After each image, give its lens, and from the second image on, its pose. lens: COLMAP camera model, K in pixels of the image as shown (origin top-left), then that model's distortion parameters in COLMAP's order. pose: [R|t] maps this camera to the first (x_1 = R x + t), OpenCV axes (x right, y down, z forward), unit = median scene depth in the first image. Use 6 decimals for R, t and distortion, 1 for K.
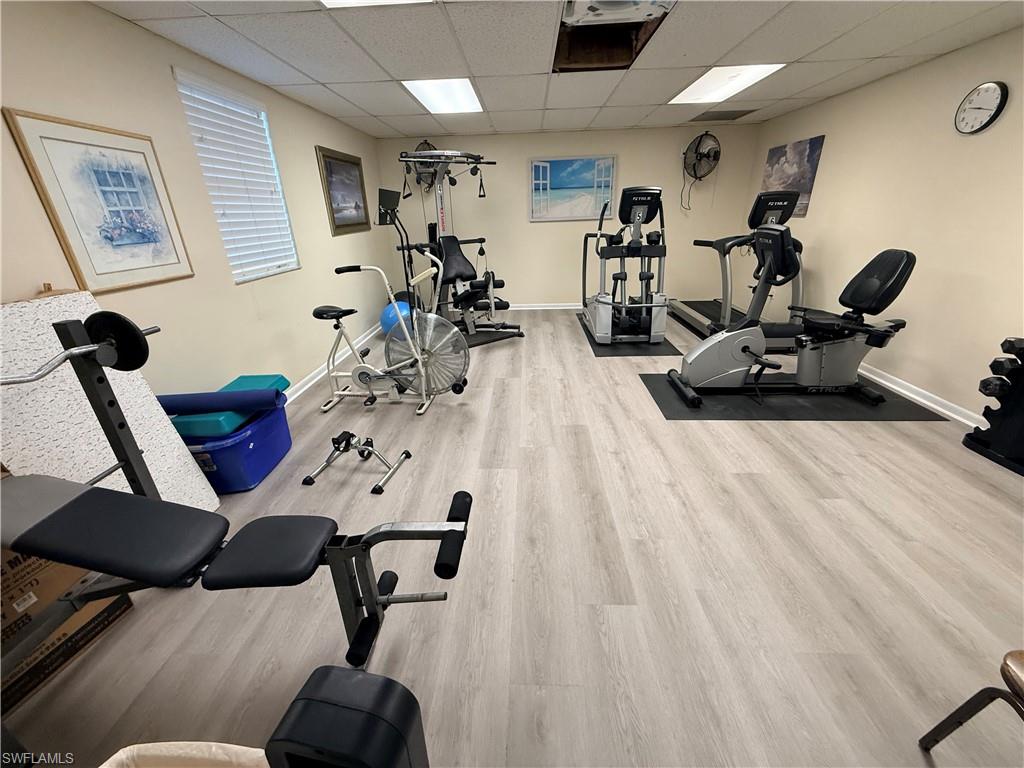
lens RADIAL K [[406.4, 0, 512.2], [0, 406.4, 388.4], [0, 0, 1]] dist [-0.001264, -0.000115]
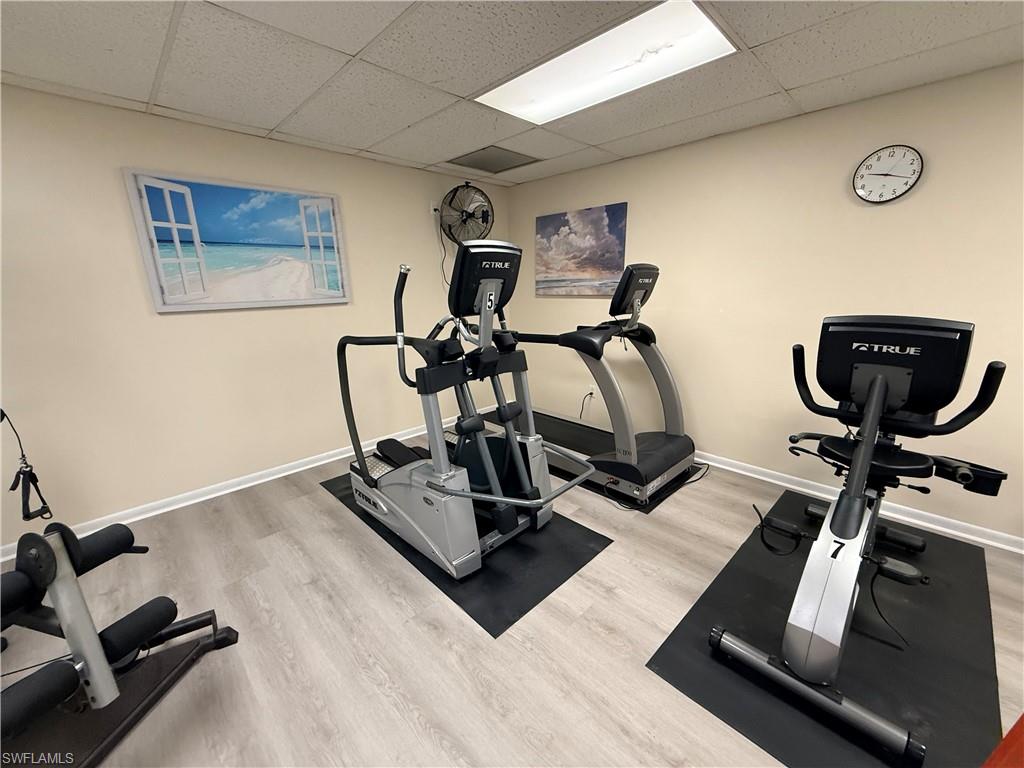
lens RADIAL K [[406.4, 0, 512.2], [0, 406.4, 388.4], [0, 0, 1]] dist [-0.001264, -0.000115]
pose [[0.686041, -0.166116, 0.708346, -0.019380], [0.287331, 0.956307, -0.054016, -0.256287], [-0.668423, 0.240587, 0.703796, 0.590310]]
